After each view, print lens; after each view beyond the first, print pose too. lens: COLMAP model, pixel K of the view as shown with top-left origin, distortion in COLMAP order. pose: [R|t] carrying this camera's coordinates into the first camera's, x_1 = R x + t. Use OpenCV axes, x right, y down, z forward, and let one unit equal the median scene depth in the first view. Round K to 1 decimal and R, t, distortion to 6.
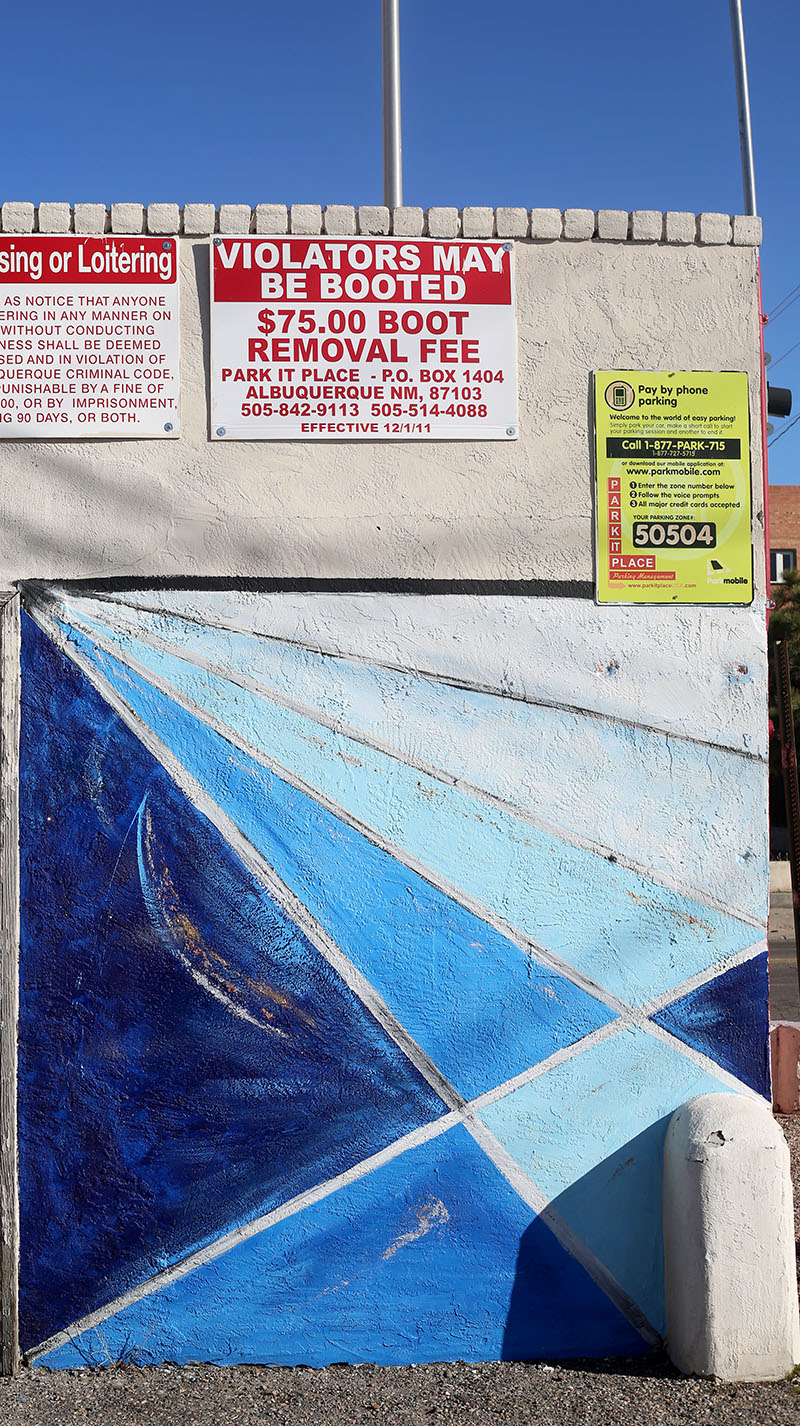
lens RADIAL K [[2035.6, 0, 398.8], [0, 2035.6, 705.7], [0, 0, 1]] dist [-0.038621, 0.000000]
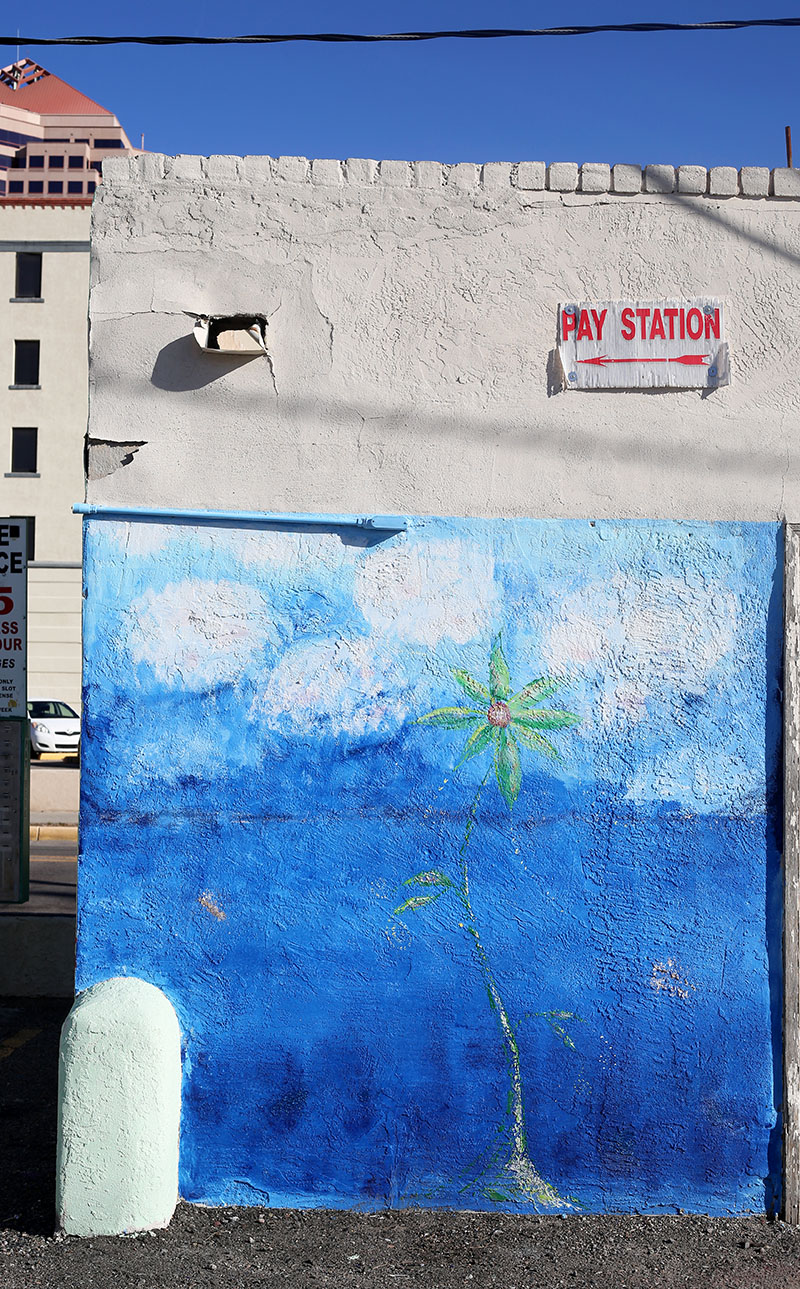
lens RADIAL K [[1815.8, 0, 399.6], [0, 1815.8, 647.4], [0, 0, 1]] dist [-0.059151, 0.000000]
pose [[0.997838, 0.021198, -0.062215, -0.606193], [-0.019892, 0.999570, 0.021525, -0.002803], [0.062644, -0.020241, 0.997831, -0.019693]]
